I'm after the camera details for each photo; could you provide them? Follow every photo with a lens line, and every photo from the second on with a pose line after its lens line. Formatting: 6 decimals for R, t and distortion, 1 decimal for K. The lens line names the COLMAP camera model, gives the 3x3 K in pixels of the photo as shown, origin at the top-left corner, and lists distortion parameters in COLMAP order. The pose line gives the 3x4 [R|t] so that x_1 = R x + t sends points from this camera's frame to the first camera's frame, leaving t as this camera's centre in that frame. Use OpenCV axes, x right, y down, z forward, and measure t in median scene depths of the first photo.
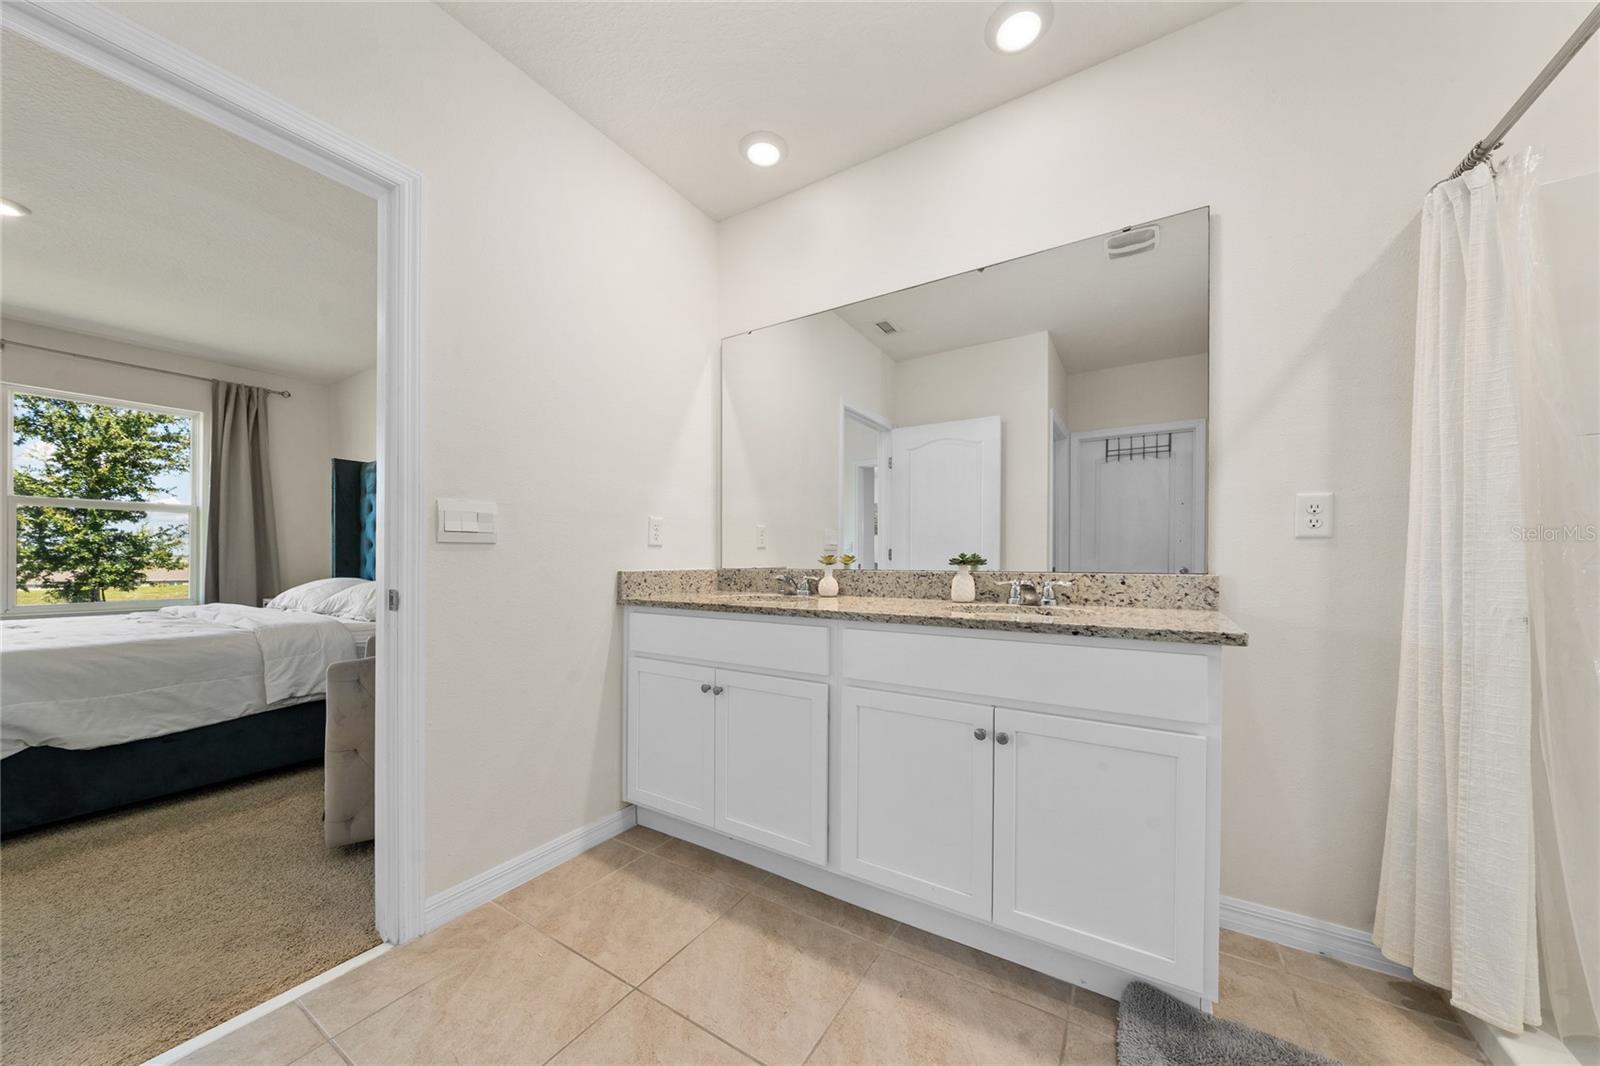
lens RADIAL K [[547.0, 0, 800.9], [0, 547.0, 553.9], [0, 0, 1]] dist [-0.005838, 0.001148]
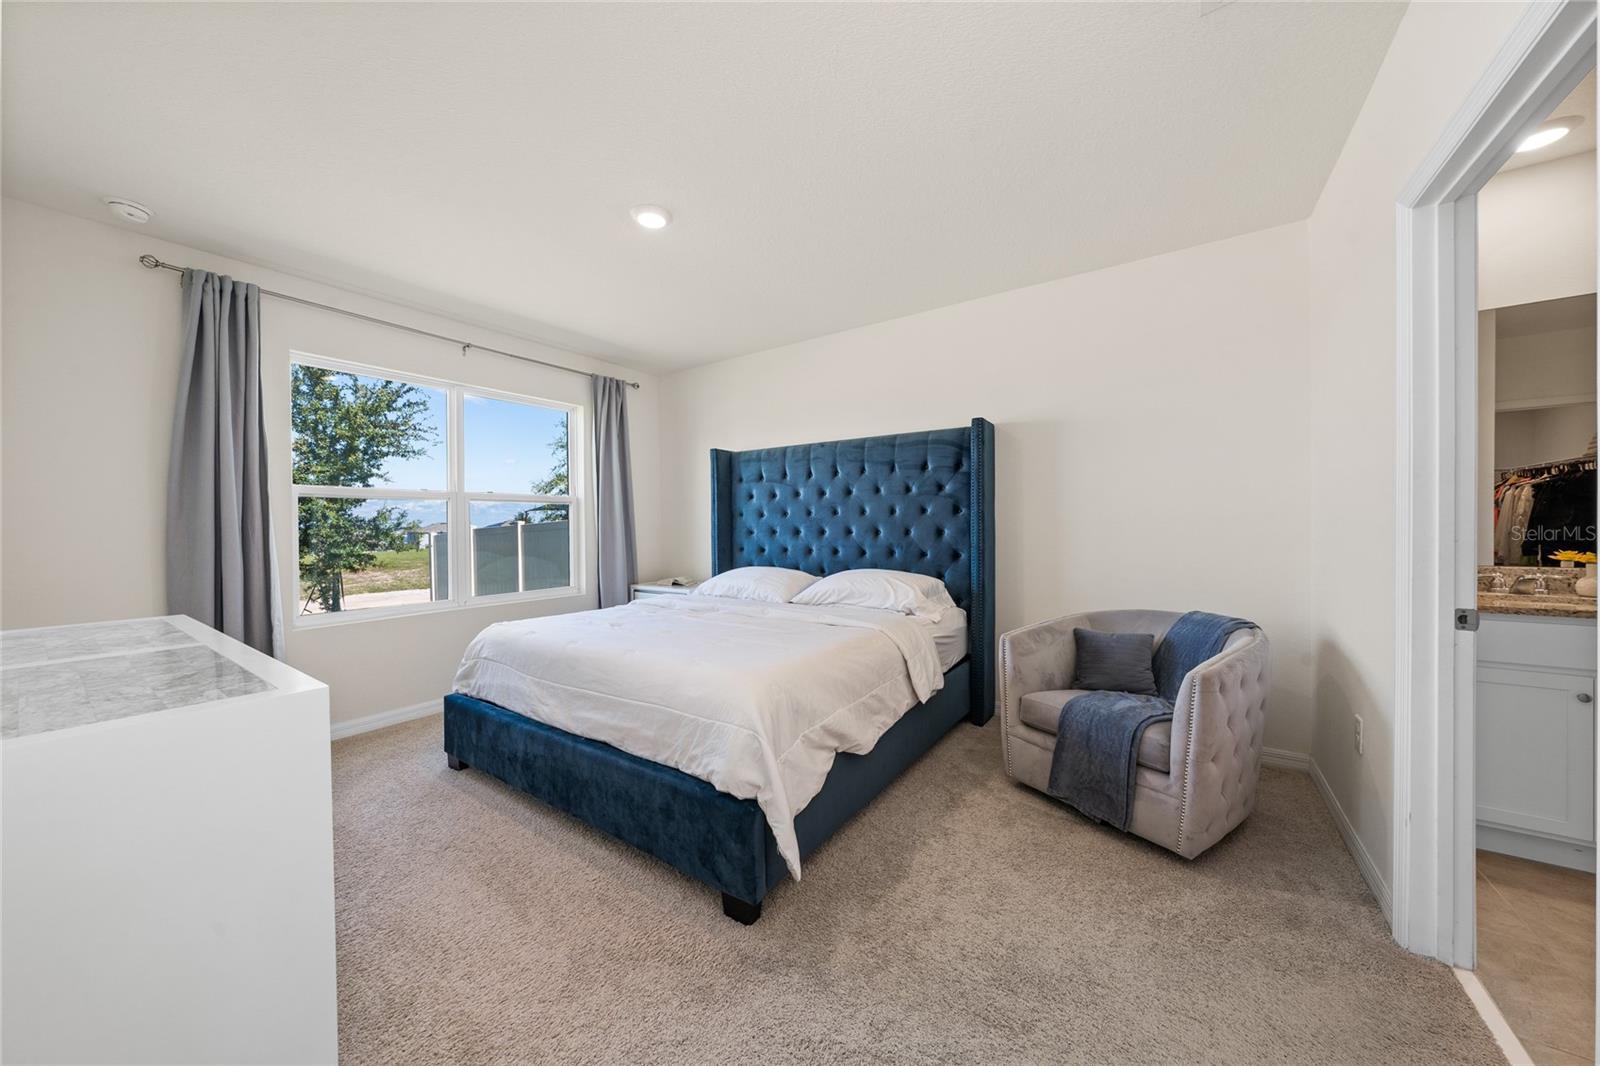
lens RADIAL K [[547.0, 0, 801.7], [0, 547.0, 531.4], [0, 0, 1]] dist [-0.005838, 0.001148]
pose [[0.998358, -0.012806, -0.055841, -1.272274], [0.013824, 0.999745, 0.017870, -0.072390], [0.055598, -0.018612, 0.998280, -0.023995]]
